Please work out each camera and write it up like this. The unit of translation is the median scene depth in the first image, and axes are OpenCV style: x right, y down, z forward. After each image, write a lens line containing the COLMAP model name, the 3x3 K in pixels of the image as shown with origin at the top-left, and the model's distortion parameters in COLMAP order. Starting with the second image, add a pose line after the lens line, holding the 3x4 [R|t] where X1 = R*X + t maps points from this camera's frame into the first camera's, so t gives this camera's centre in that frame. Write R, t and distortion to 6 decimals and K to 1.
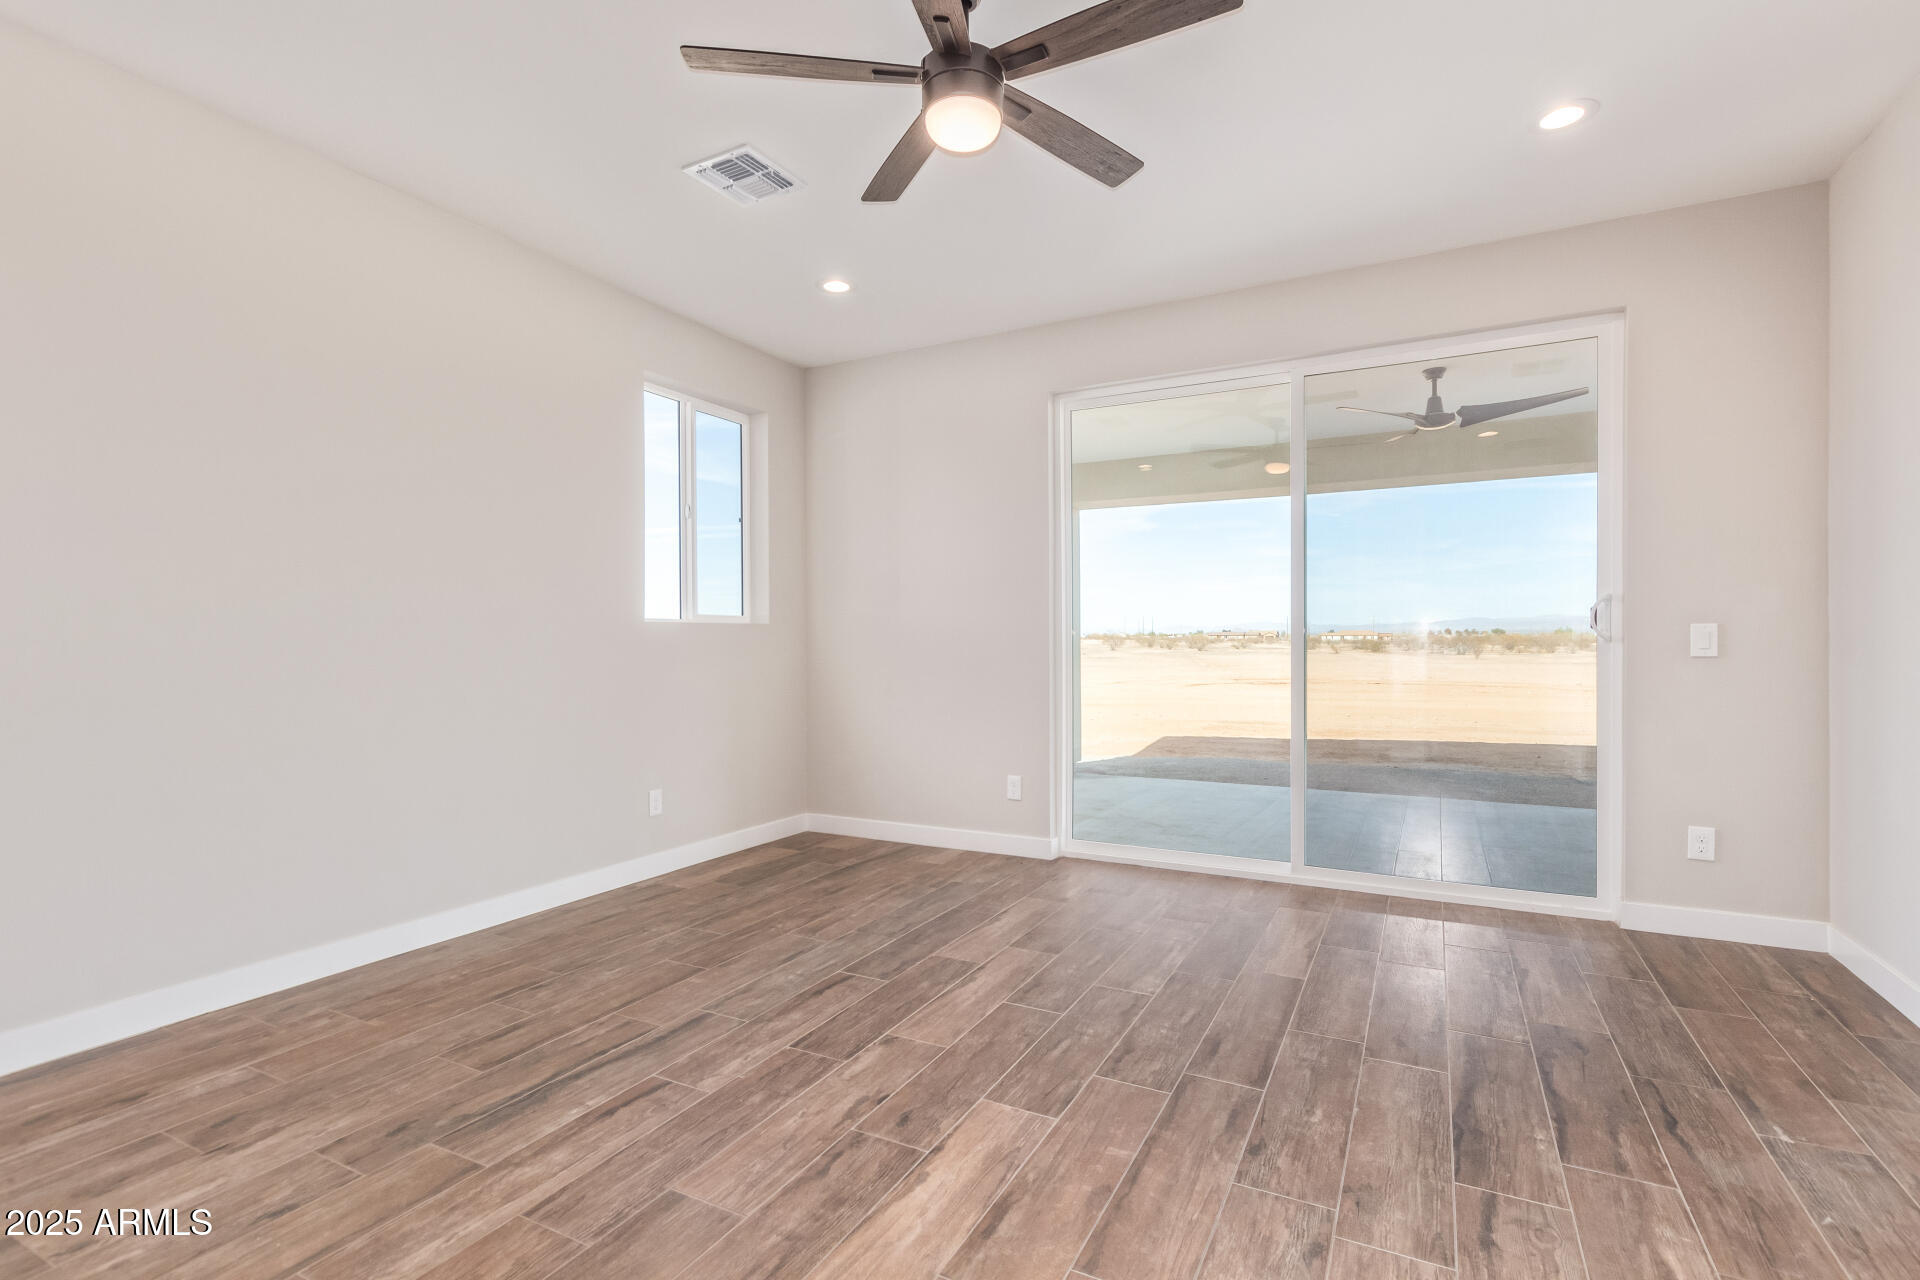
lens RADIAL K [[883.4, 0, 960.0], [0, 883.4, 639.8], [0, 0, 1]] dist [-0.000867, -0.000383]
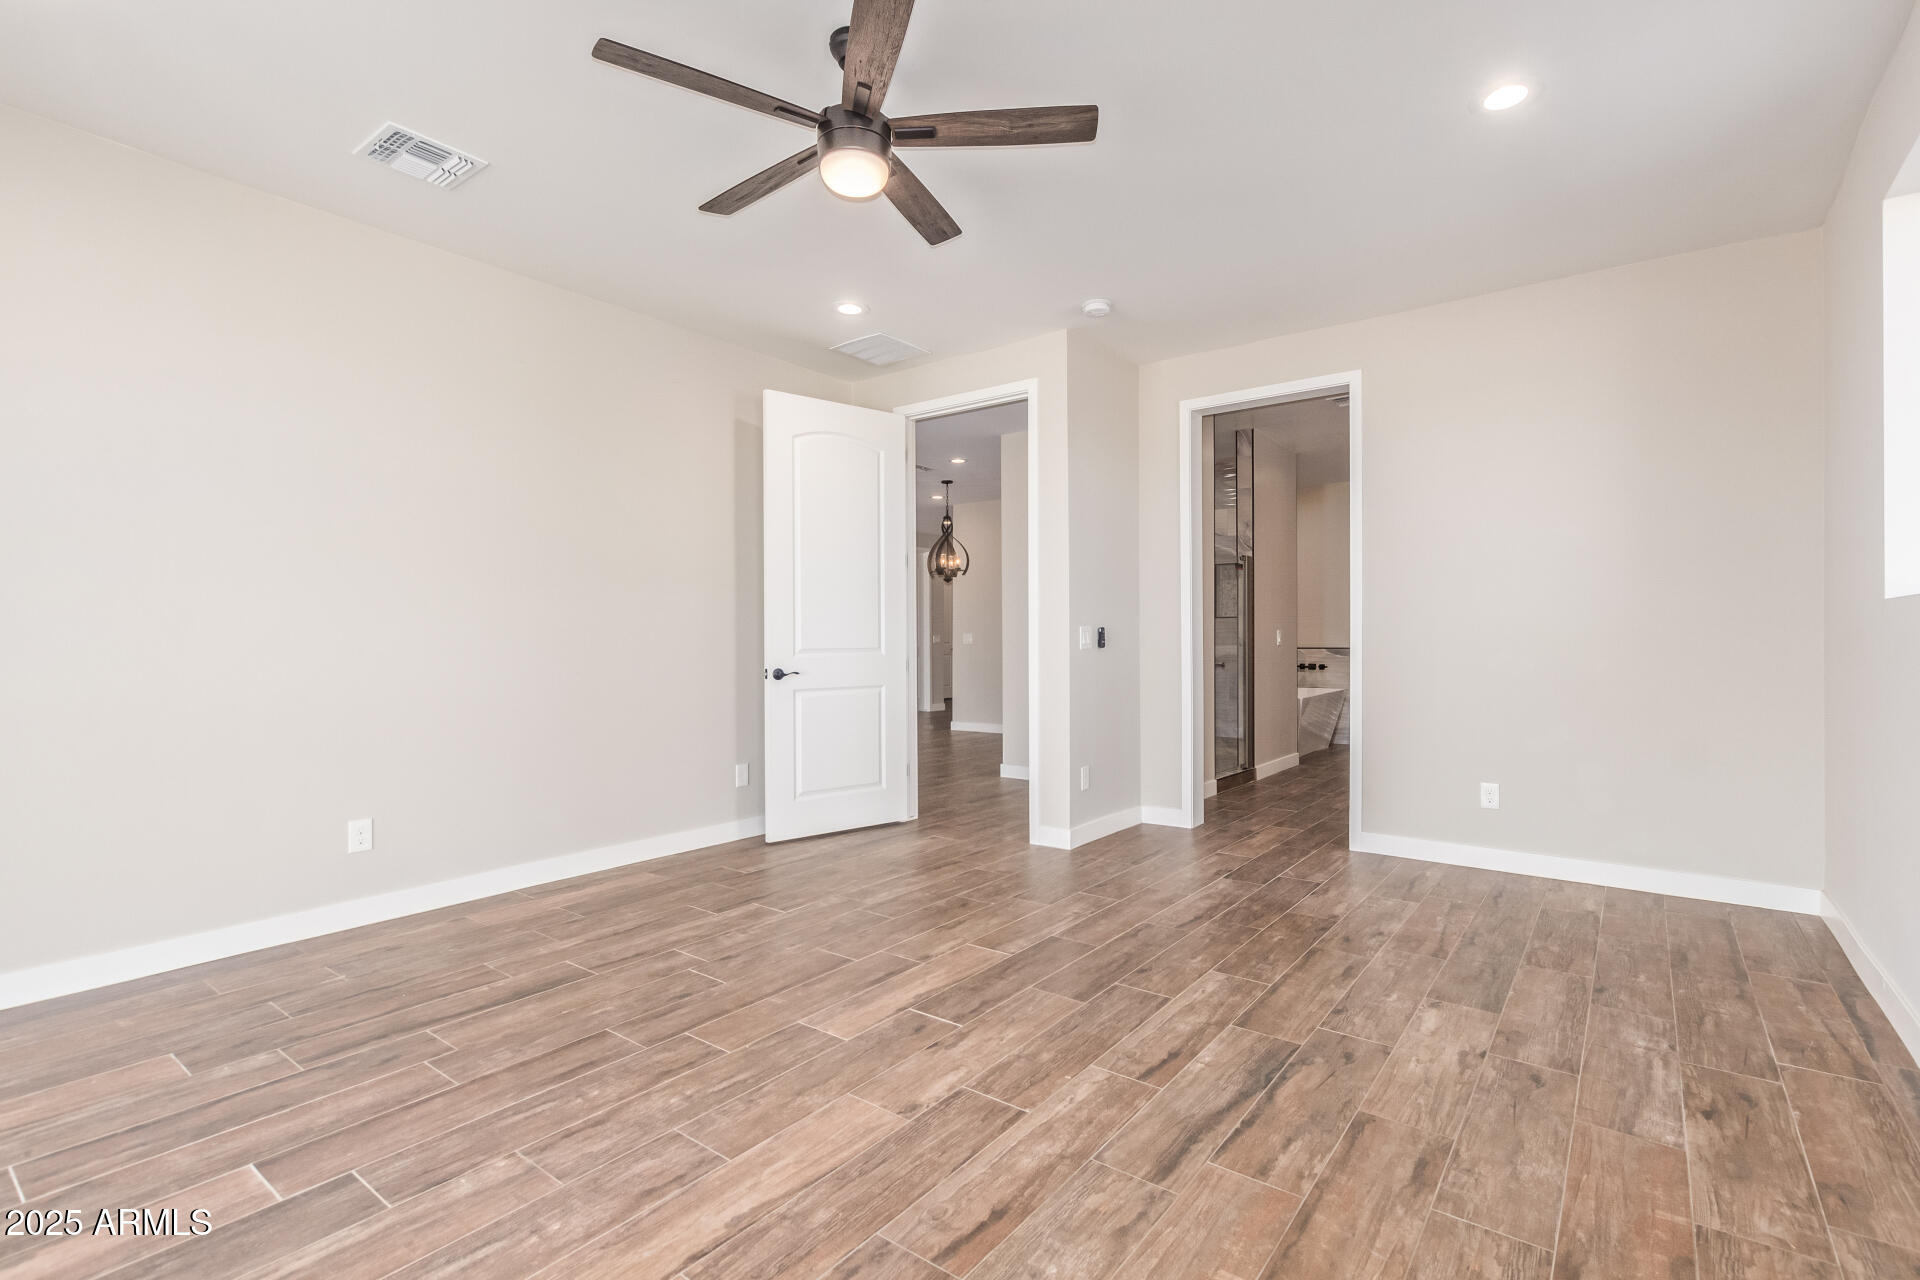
lens RADIAL K [[883.4, 0, 959.7], [0, 883.4, 639.9], [0, 0, 1]] dist [-0.000867, -0.000383]
pose [[-0.985840, 0.005976, 0.167585, -0.289065], [0.005949, 0.999982, -0.000667, 0.005948], [-0.167586, 0.000339, -0.985857, 1.944522]]
